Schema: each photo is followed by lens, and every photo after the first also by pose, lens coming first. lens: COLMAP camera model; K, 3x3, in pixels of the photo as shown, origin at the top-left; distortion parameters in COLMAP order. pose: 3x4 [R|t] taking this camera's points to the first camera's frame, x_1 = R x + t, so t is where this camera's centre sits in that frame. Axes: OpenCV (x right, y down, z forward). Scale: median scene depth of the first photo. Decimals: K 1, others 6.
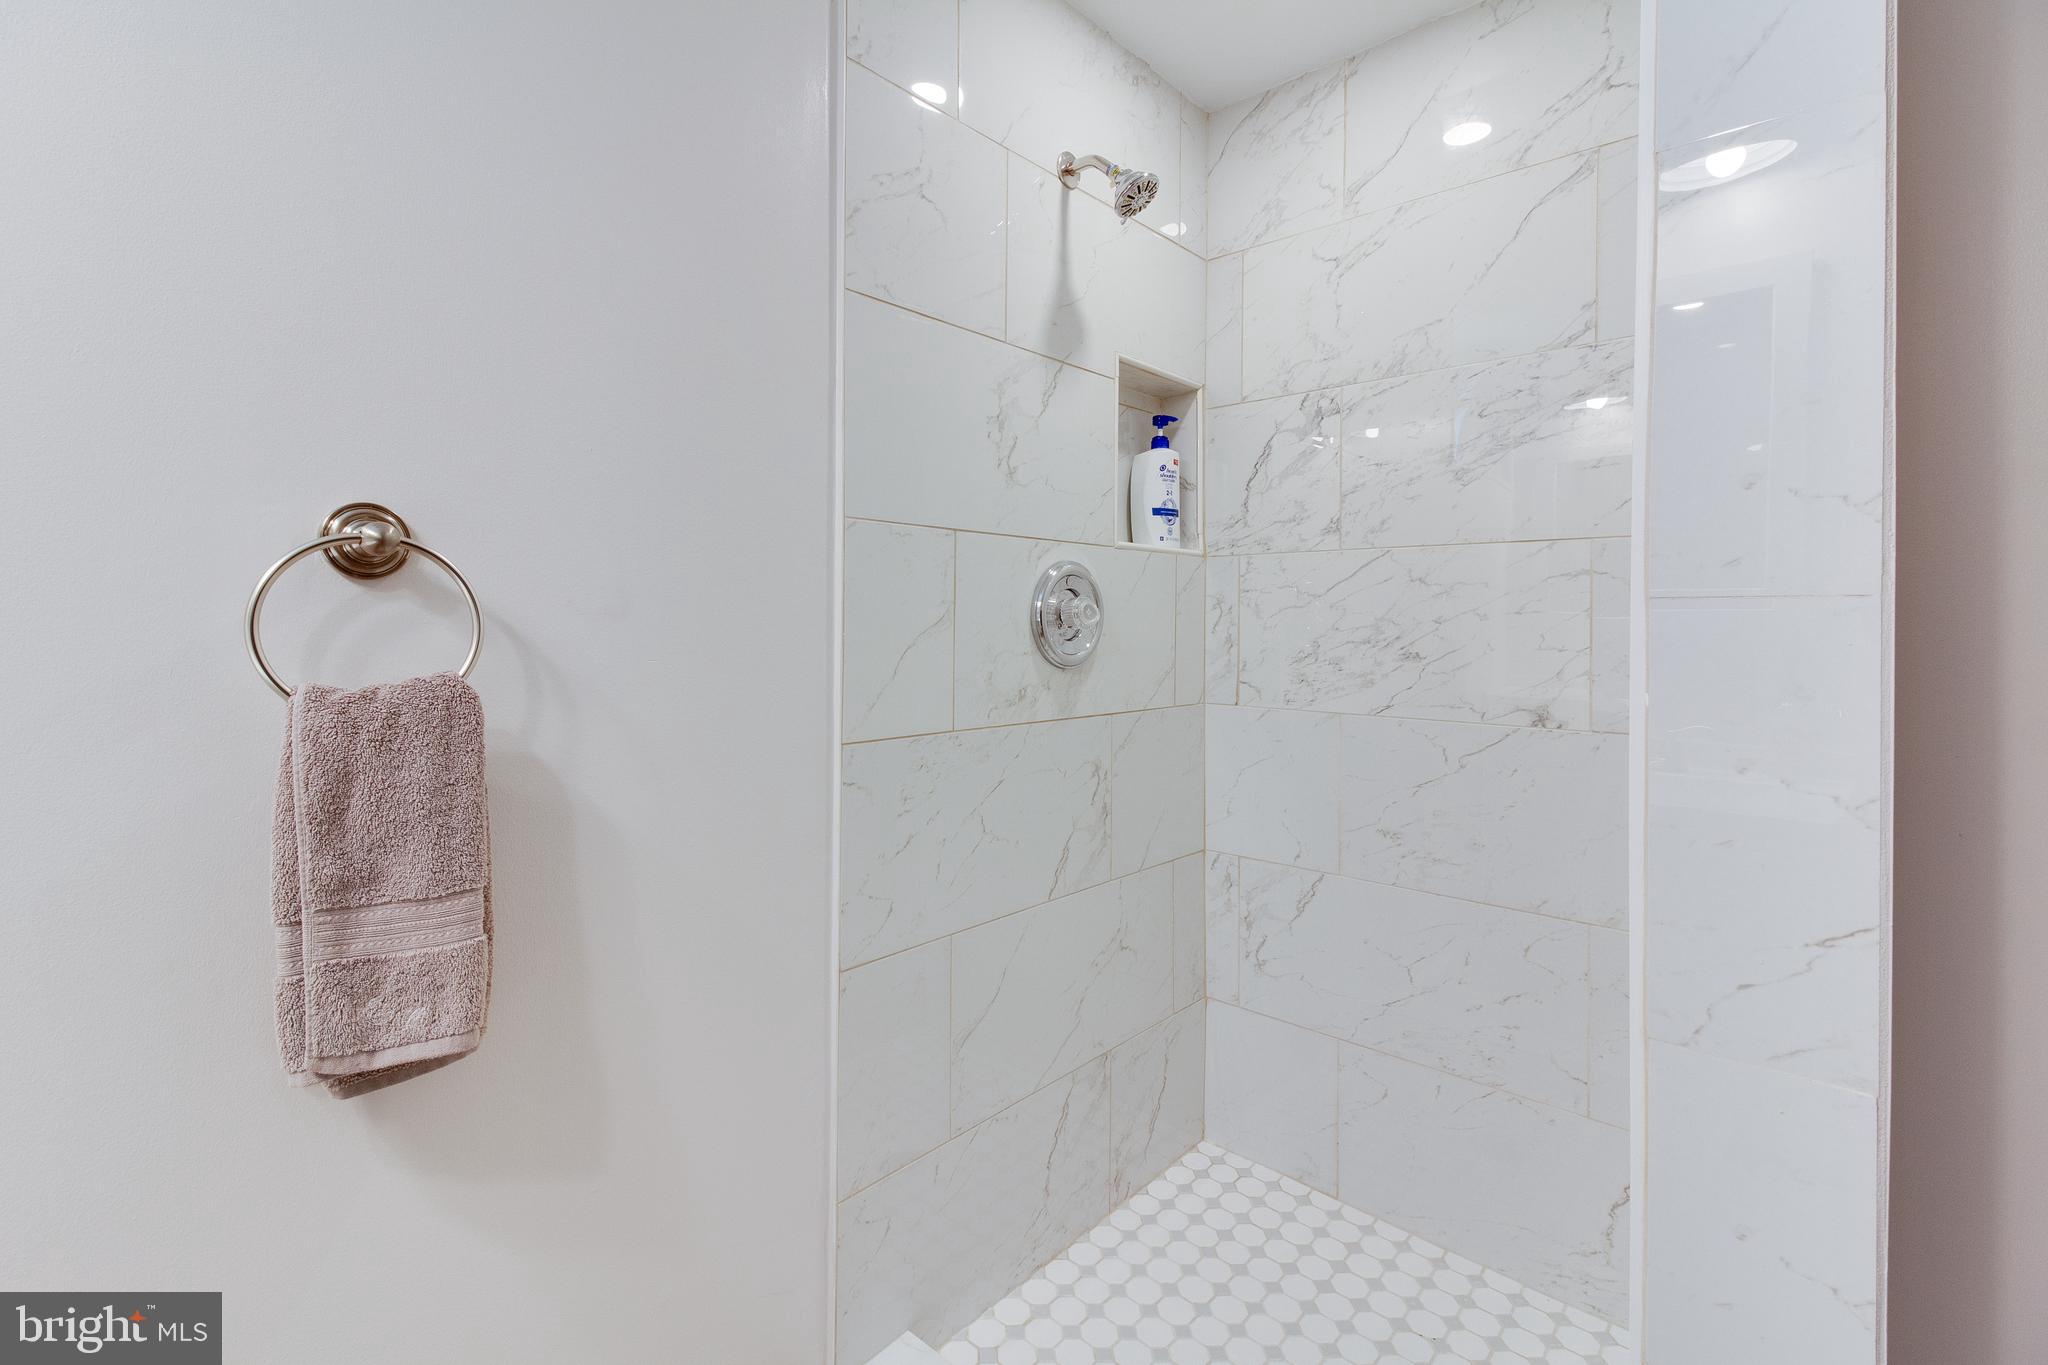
lens RADIAL K [[935.4, 0, 1030.6], [0, 935.4, 625.5], [0, 0, 1]] dist [0.019788, -0.004016]
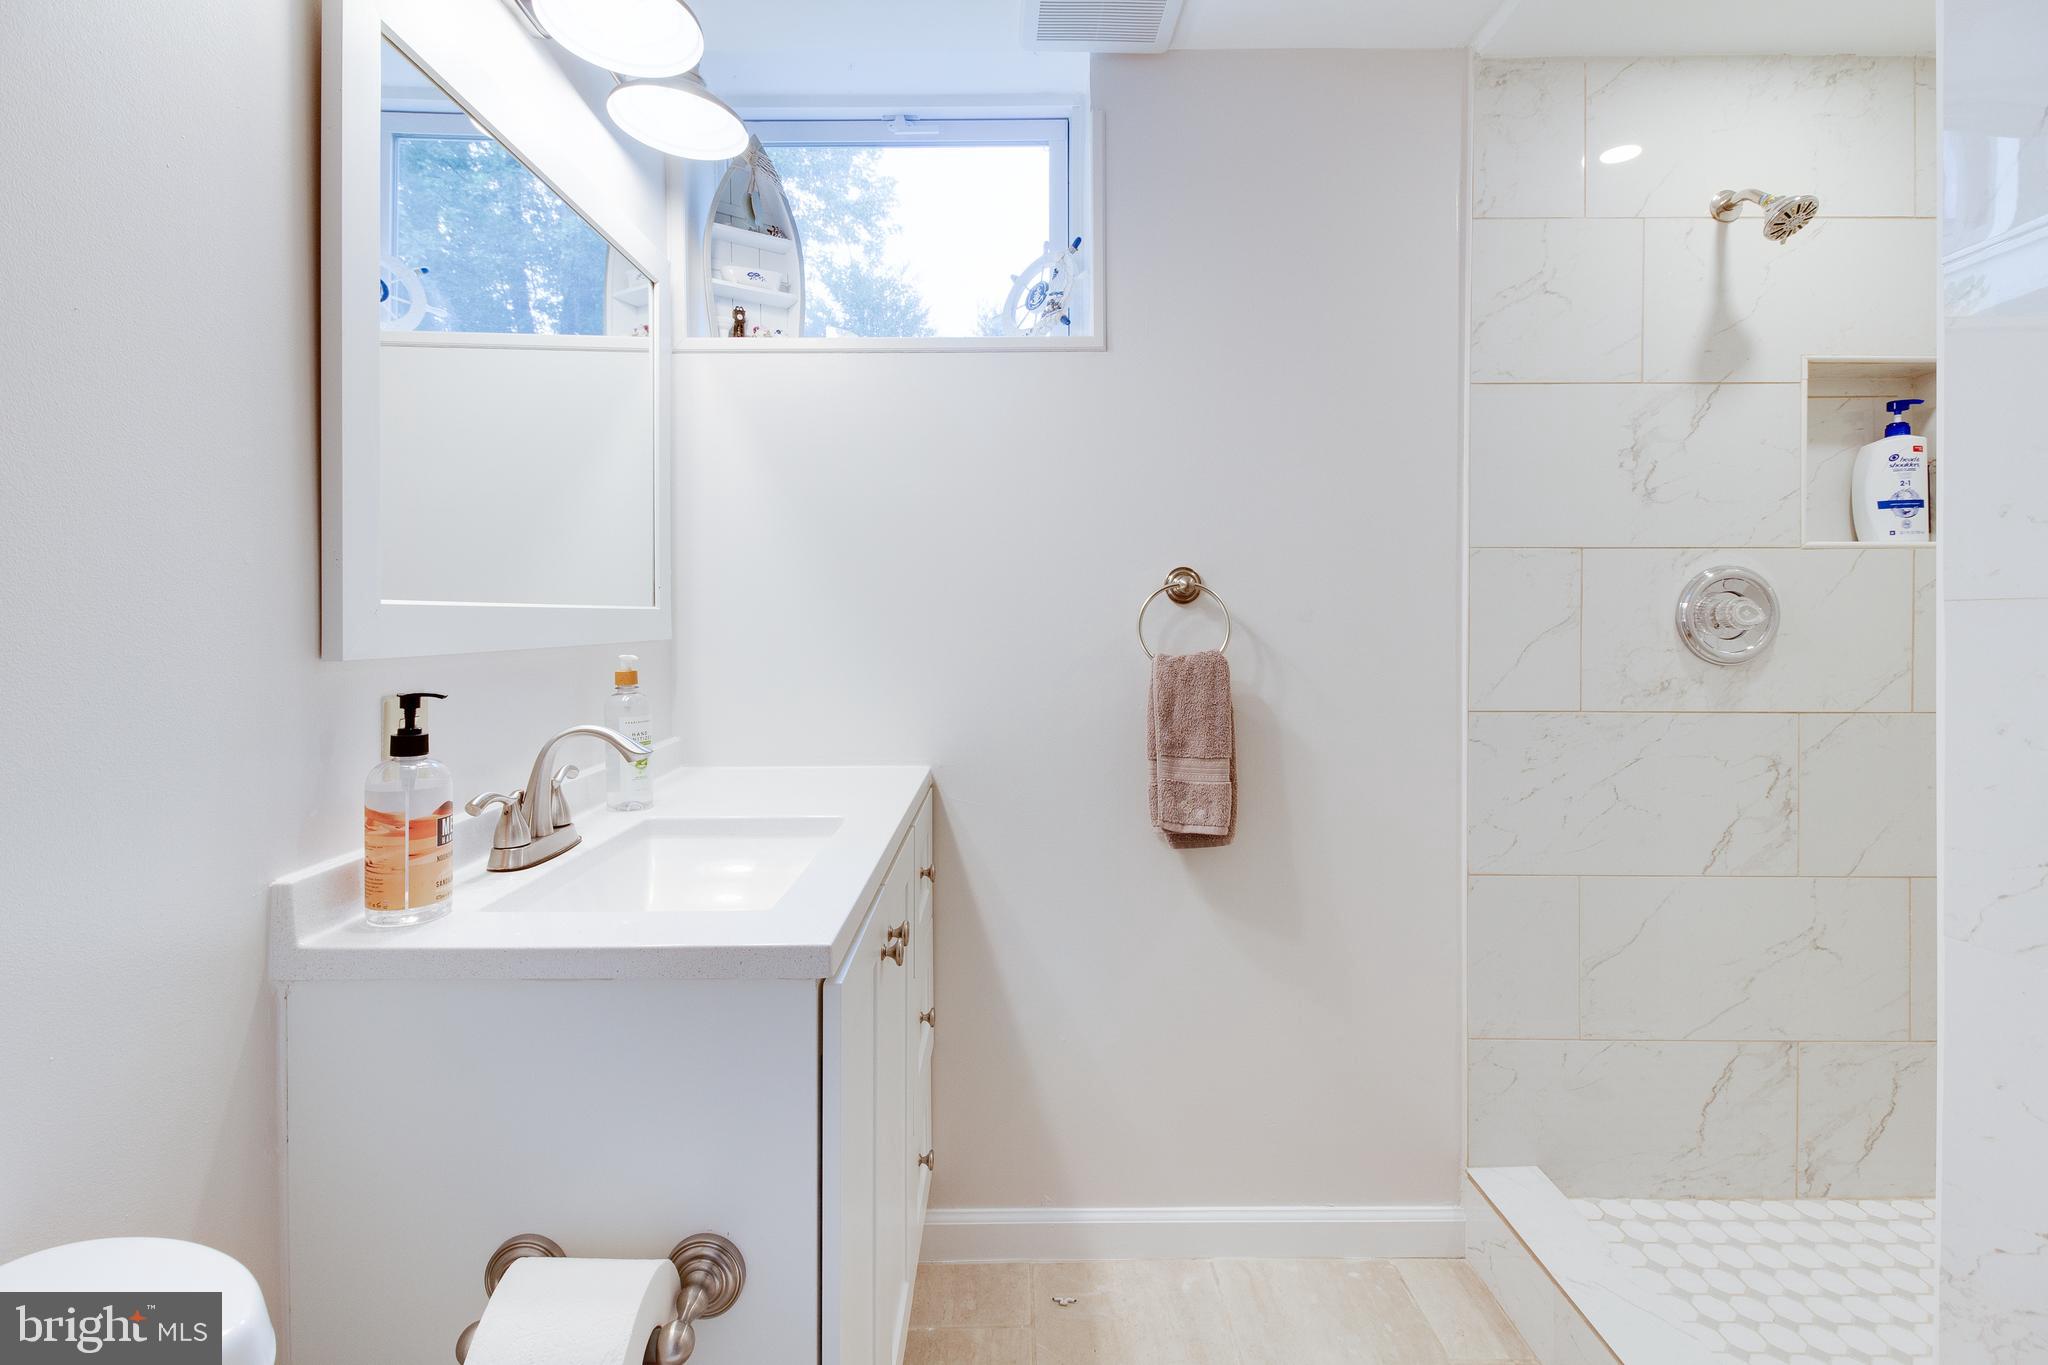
lens RADIAL K [[935.4, 0, 1011.3], [0, 935.4, 629.5], [0, 0, 1]] dist [0.019788, -0.004016]
pose [[0.655183, -0.002539, -0.755466, 0.408919], [0.001426, 0.999997, -0.002124, 0.007316], [0.755469, 0.000314, 0.655185, -0.428572]]
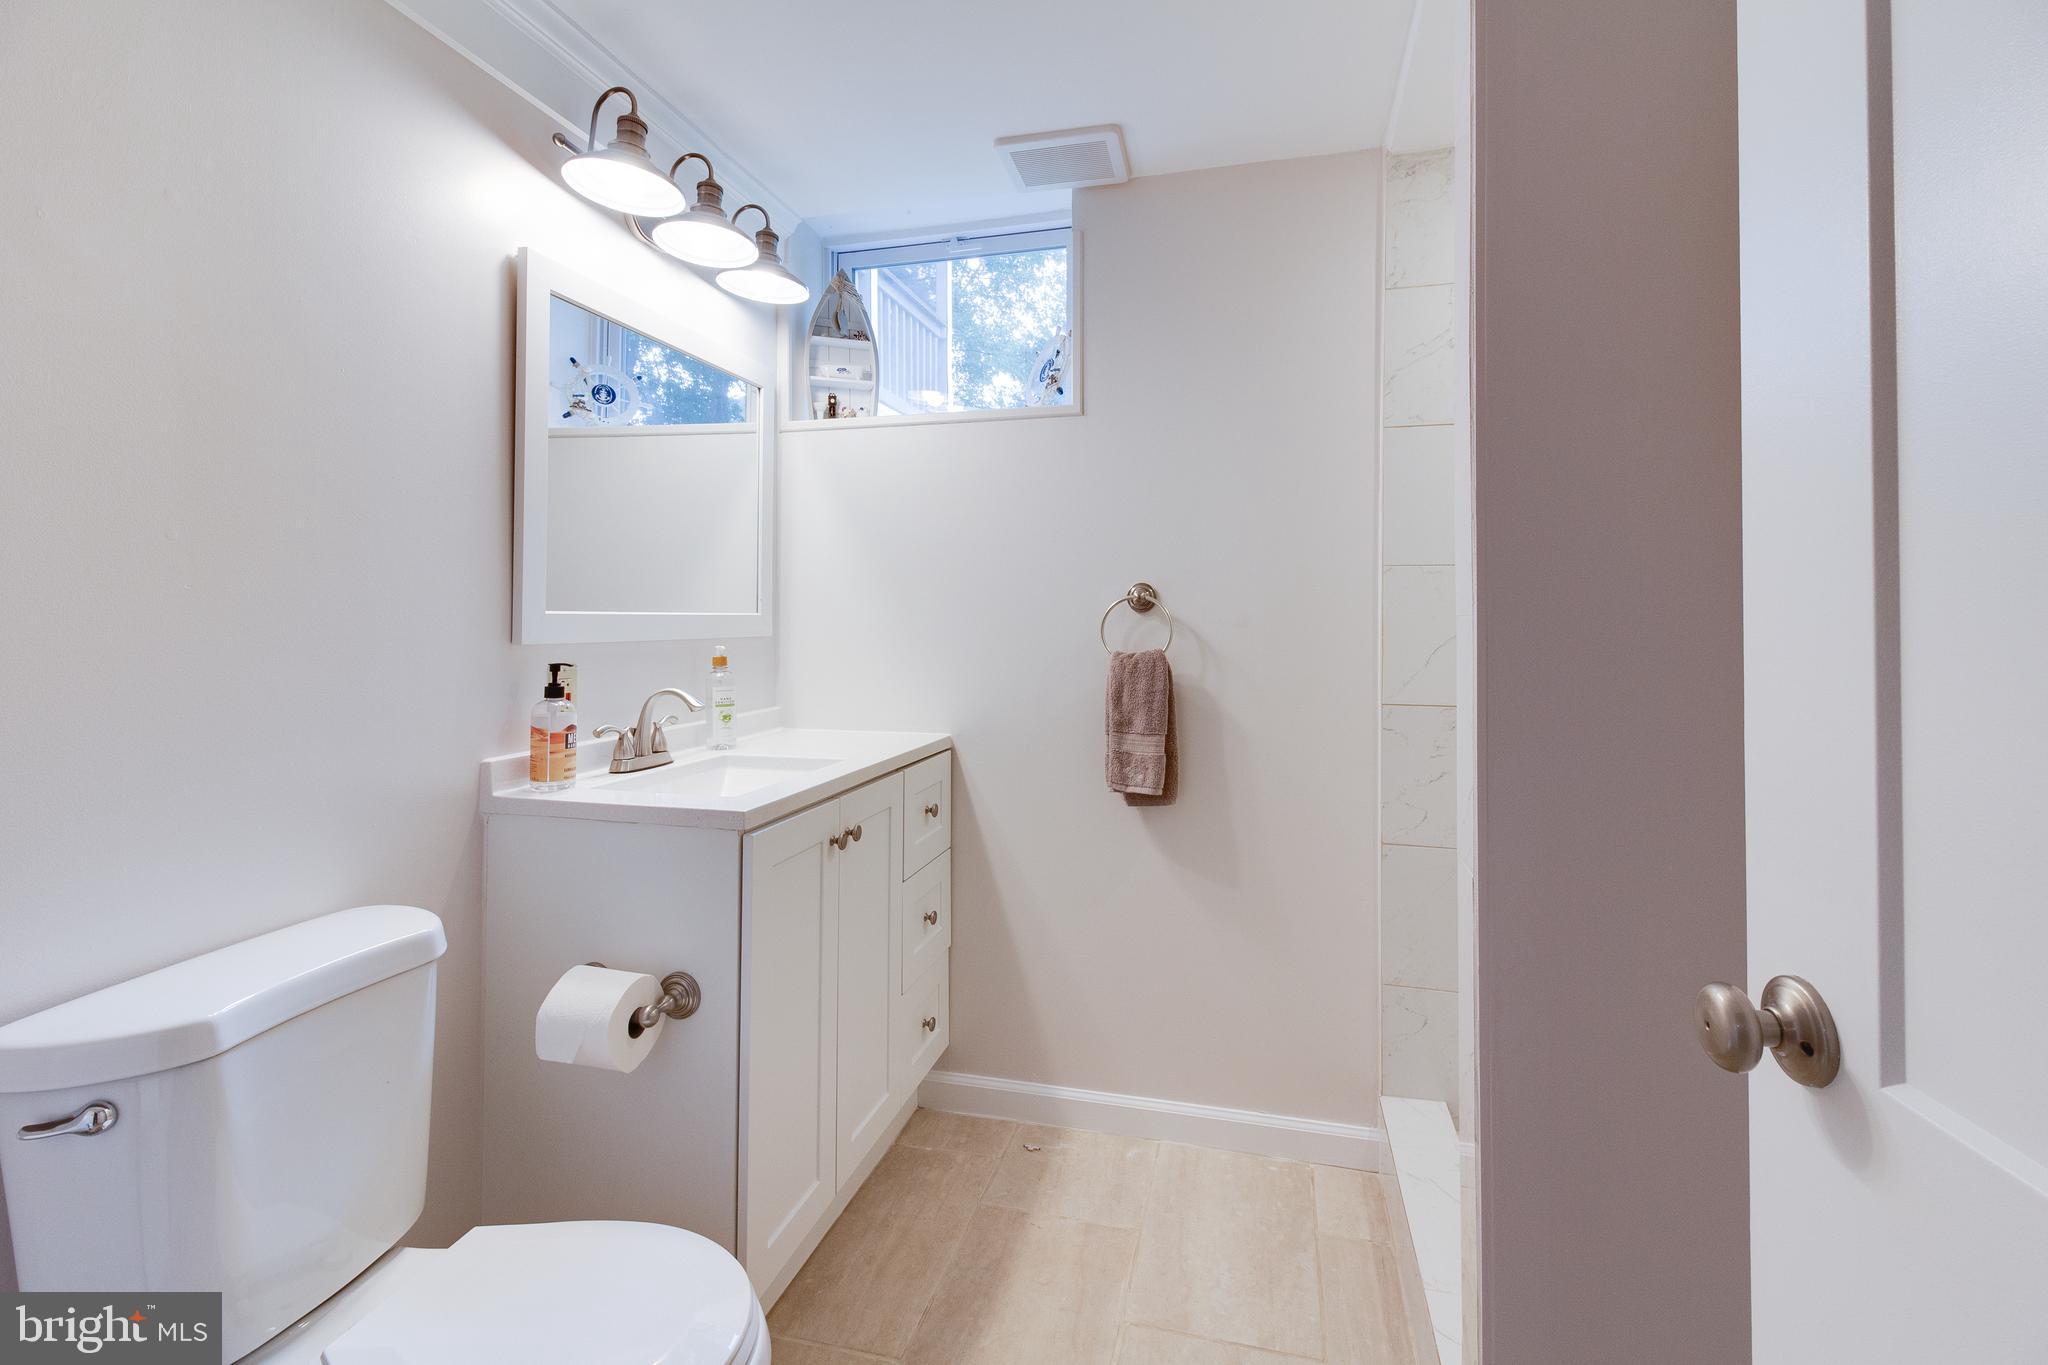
lens RADIAL K [[935.4, 0, 1012.2], [0, 935.4, 612.8], [0, 0, 1]] dist [0.019788, -0.004016]
pose [[0.433804, -0.016544, -0.900856, 0.999515], [-0.008001, 0.999721, -0.022212, 0.008612], [0.900972, 0.016843, 0.433550, -0.298065]]
